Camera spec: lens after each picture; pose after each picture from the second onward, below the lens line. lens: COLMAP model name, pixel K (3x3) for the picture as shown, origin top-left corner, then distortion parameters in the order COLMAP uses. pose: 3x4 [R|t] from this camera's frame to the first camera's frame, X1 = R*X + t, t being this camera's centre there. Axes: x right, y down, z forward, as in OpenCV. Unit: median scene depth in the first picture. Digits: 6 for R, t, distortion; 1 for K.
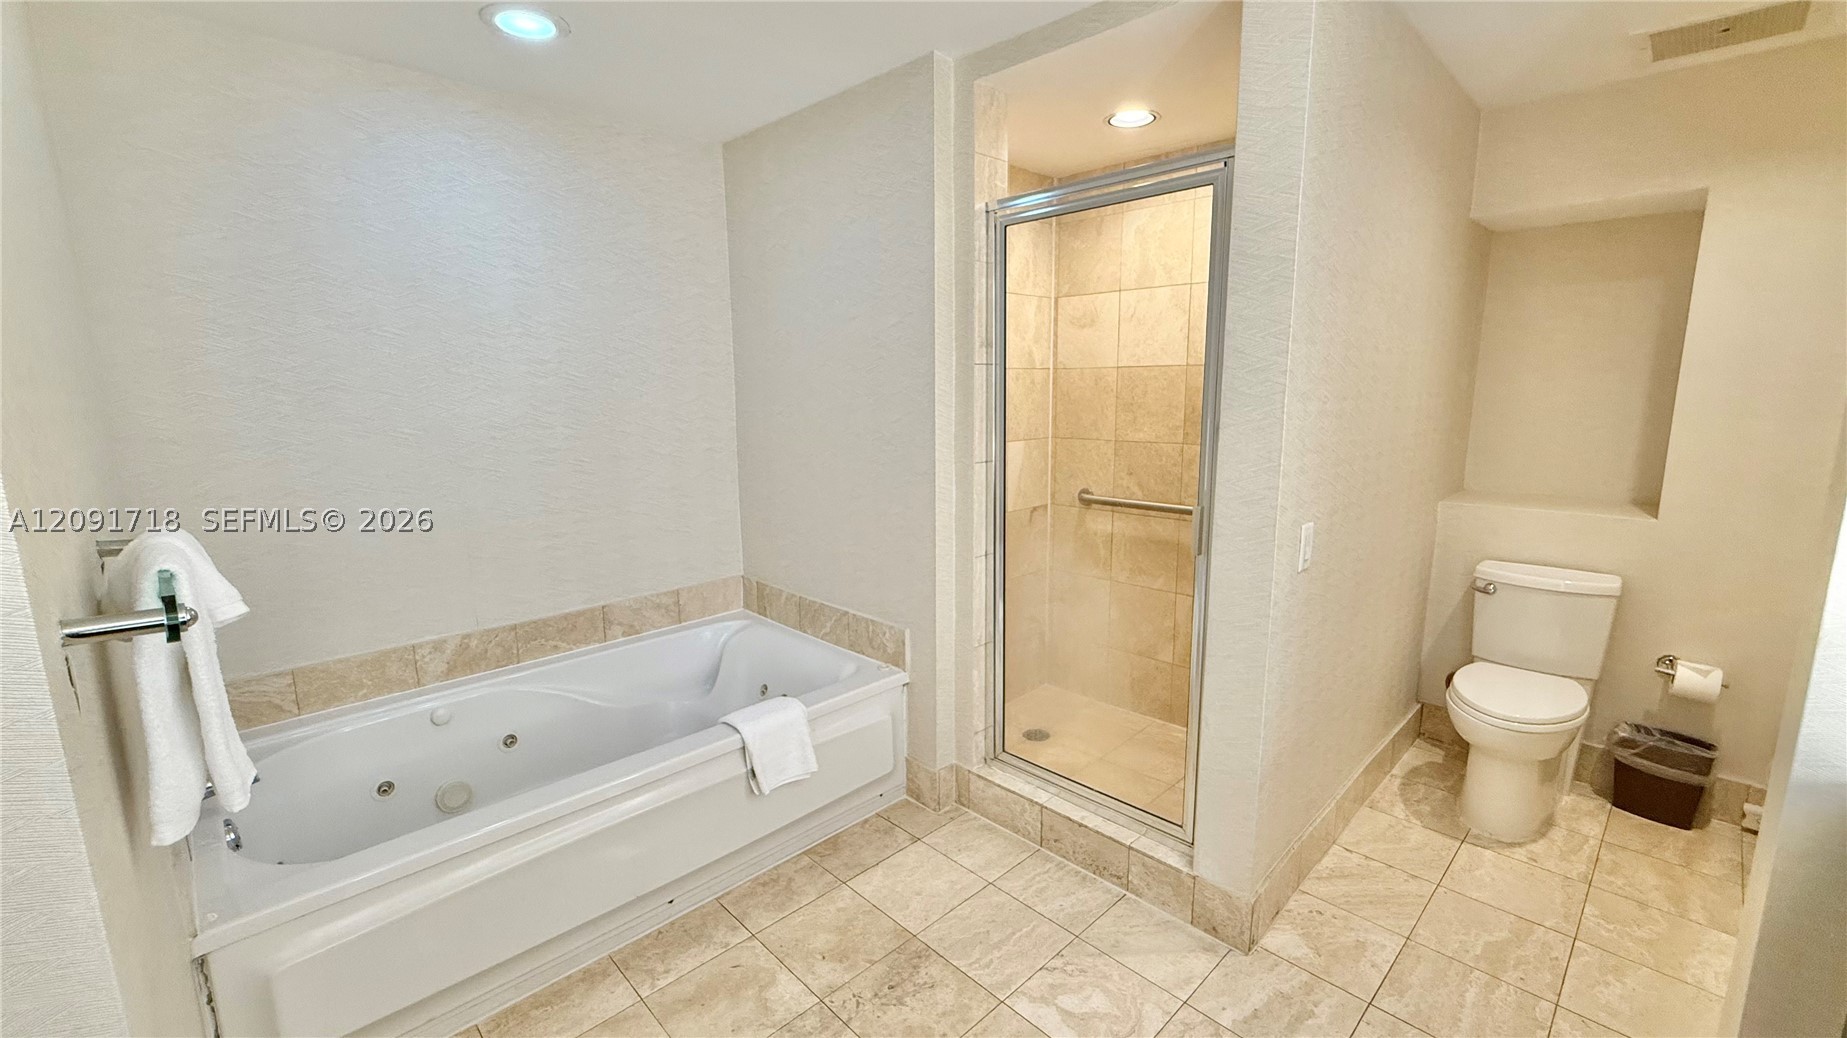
lens RADIAL K [[753.2, 0, 924.6], [0, 753.2, 518.9], [0, 0, 1]] dist [0.000880, 0.000118]
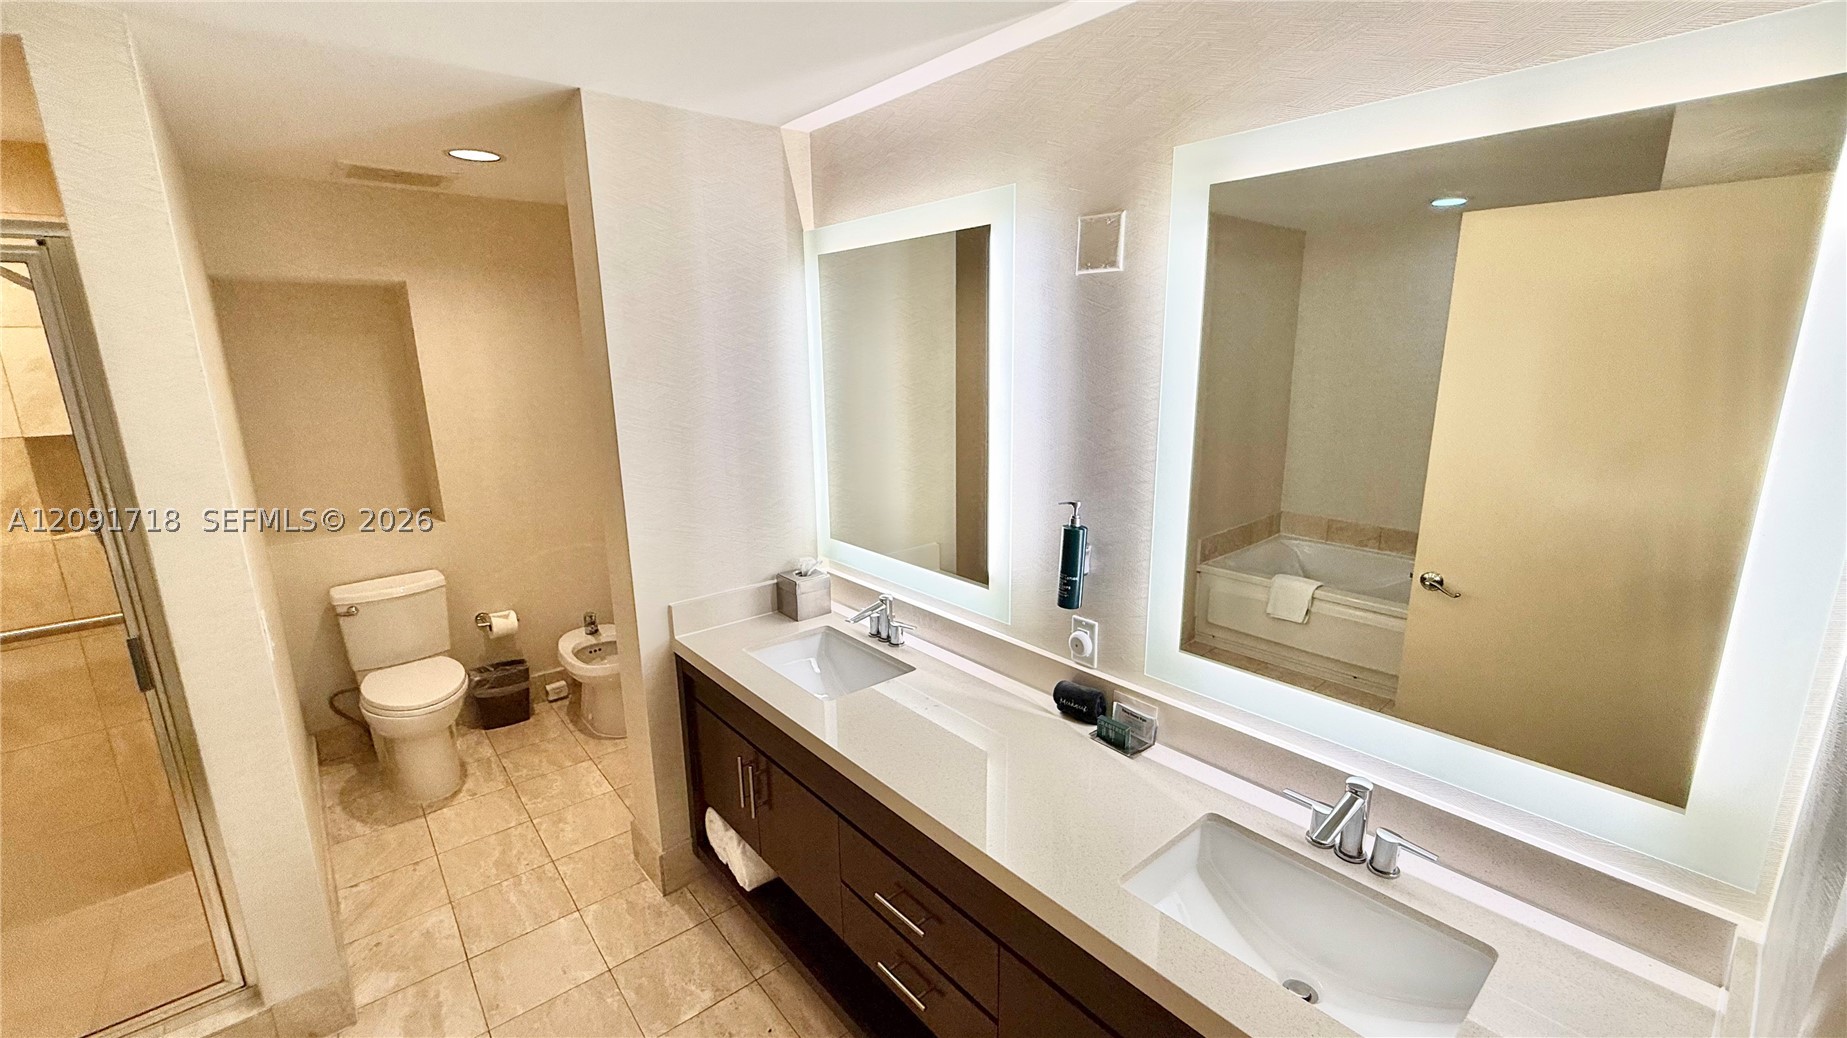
lens RADIAL K [[753.2, 0, 926.3], [0, 753.2, 521.8], [0, 0, 1]] dist [0.000880, 0.000118]
pose [[0.072721, -0.217607, 0.973324, -0.299890], [0.183535, 0.962161, 0.201399, -0.120443], [-0.980320, 0.163993, 0.109907, 0.001764]]
